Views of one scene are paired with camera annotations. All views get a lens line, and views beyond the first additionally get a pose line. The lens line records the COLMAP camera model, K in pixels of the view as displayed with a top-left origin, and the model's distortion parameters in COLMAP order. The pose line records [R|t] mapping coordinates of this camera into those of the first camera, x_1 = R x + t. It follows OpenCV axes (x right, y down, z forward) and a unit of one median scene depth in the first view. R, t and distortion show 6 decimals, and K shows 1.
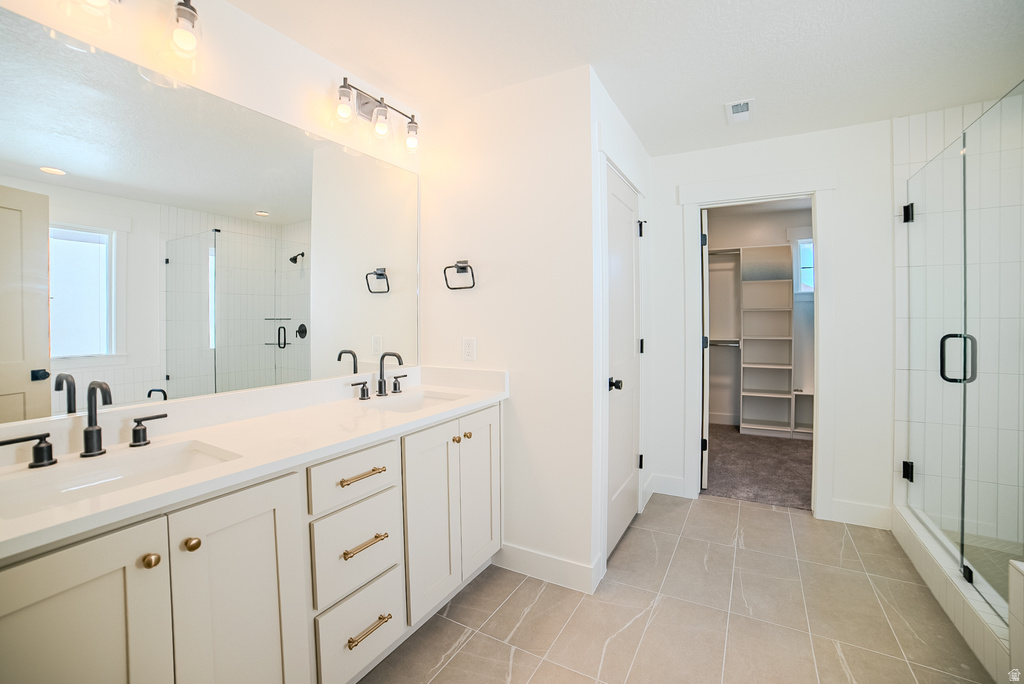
lens RADIAL K [[429.9, 0, 508.7], [0, 429.9, 345.2], [0, 0, 1]] dist [-0.105735, 0.042953]
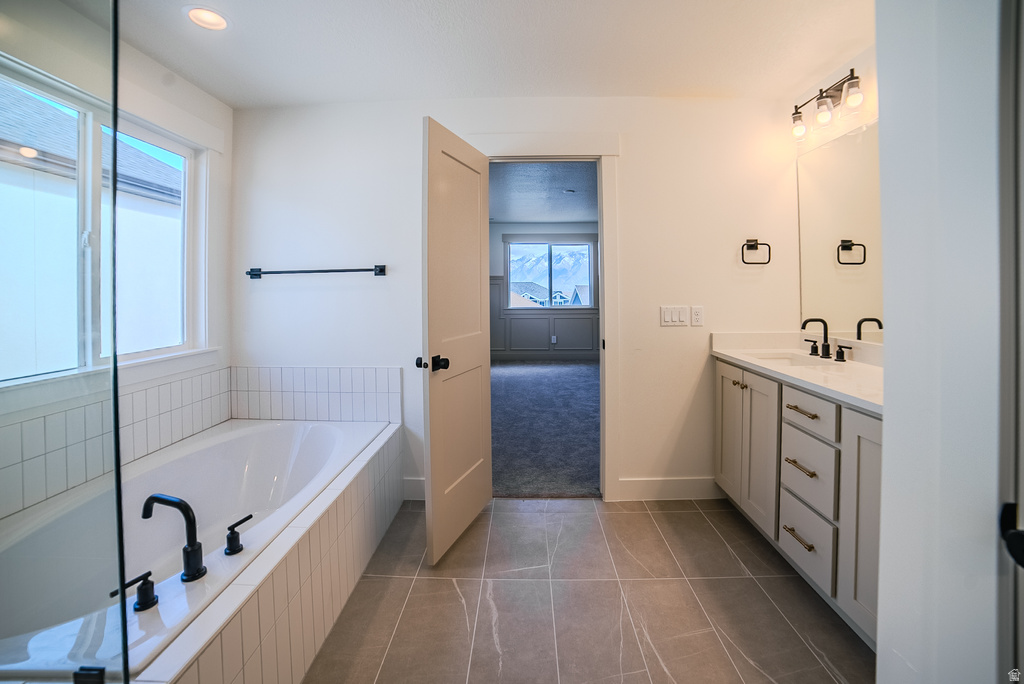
lens RADIAL K [[429.9, 0, 508.7], [0, 429.9, 345.2], [0, 0, 1]] dist [-0.105735, 0.042953]
pose [[-0.889333, 0.091915, -0.447926, 0.934530], [0.023751, 0.987552, 0.155490, -0.100104], [0.456642, 0.127644, -0.880446, 1.587619]]
